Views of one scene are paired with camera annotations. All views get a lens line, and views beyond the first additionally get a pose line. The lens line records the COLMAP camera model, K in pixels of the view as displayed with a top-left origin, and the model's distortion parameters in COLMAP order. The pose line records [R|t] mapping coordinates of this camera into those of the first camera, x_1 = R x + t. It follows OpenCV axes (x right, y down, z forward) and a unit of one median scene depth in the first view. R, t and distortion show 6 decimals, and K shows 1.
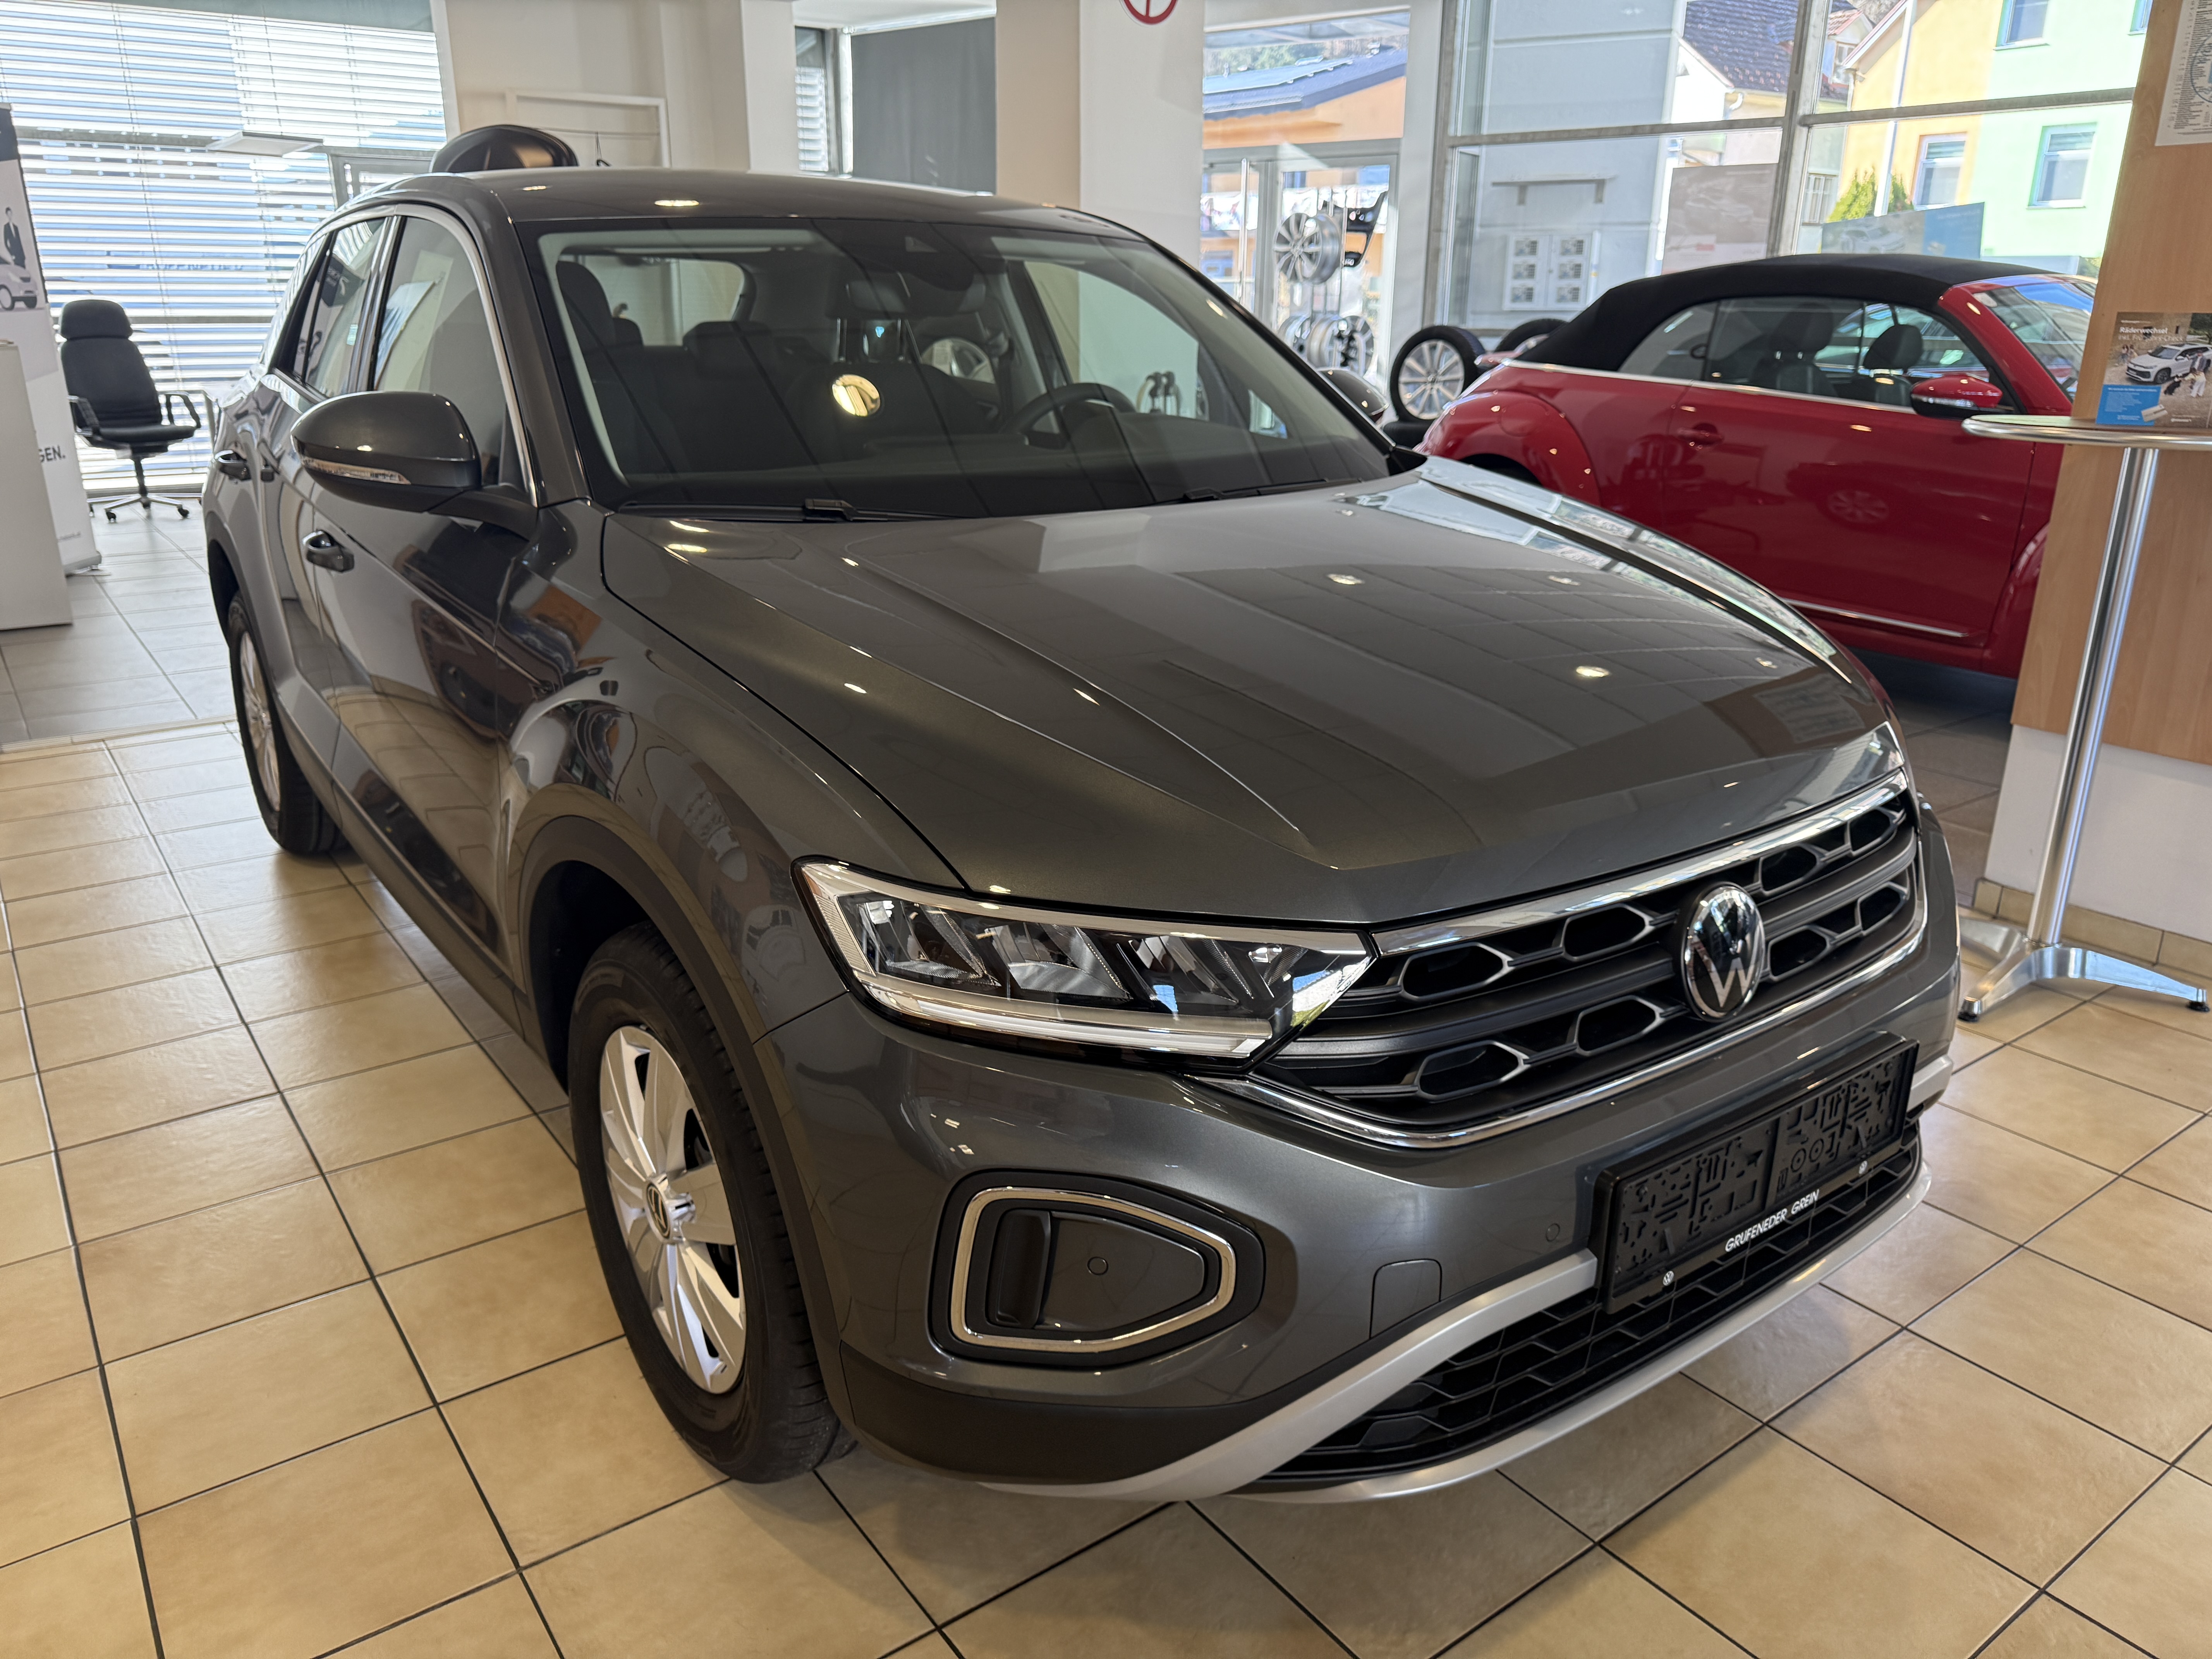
lens RADIAL K [[1581.4, 0, 1100.7], [0, 1581.4, 834.3], [0, 0, 1]] dist [0.004058, -0.007693]
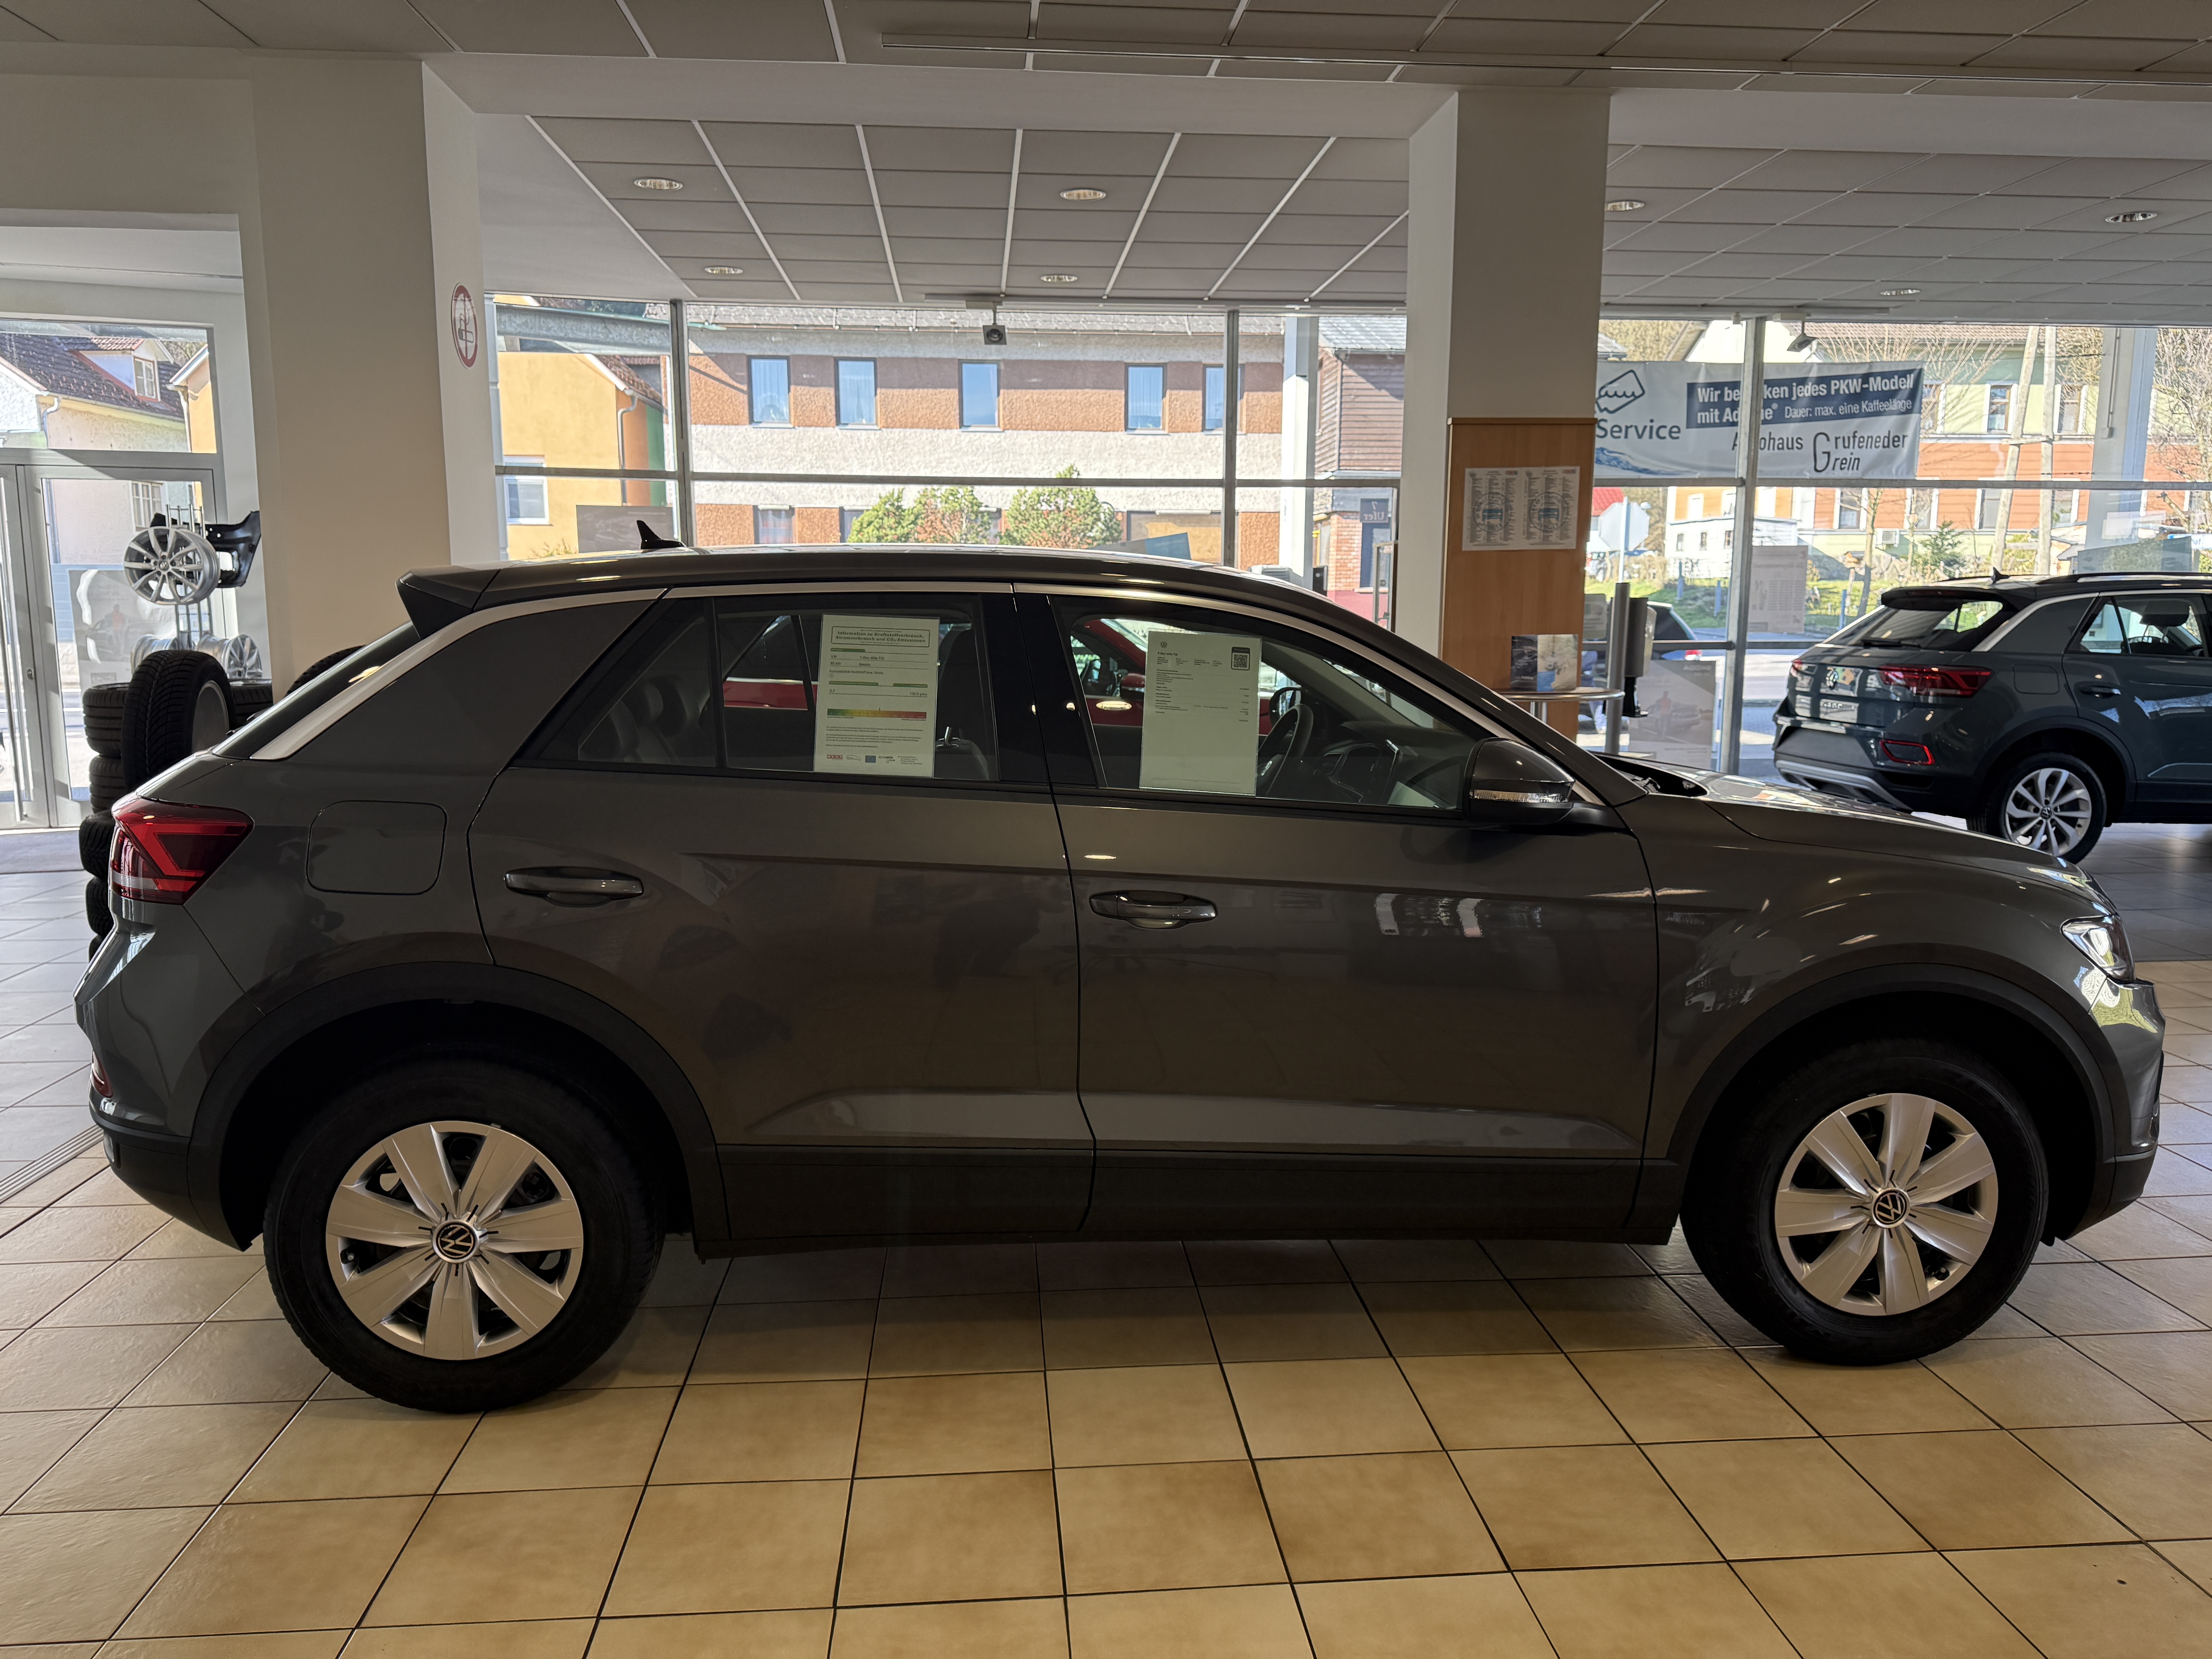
lens RADIAL K [[1581.4, 0, 1099.7], [0, 1581.4, 830.2], [0, 0, 1]] dist [0.004058, -0.007693]
pose [[0.525892, -0.130571, 0.840469, -0.428801], [0.278011, 0.960258, -0.024773, -0.067277], [-0.803833, 0.246688, 0.541292, 0.145951]]
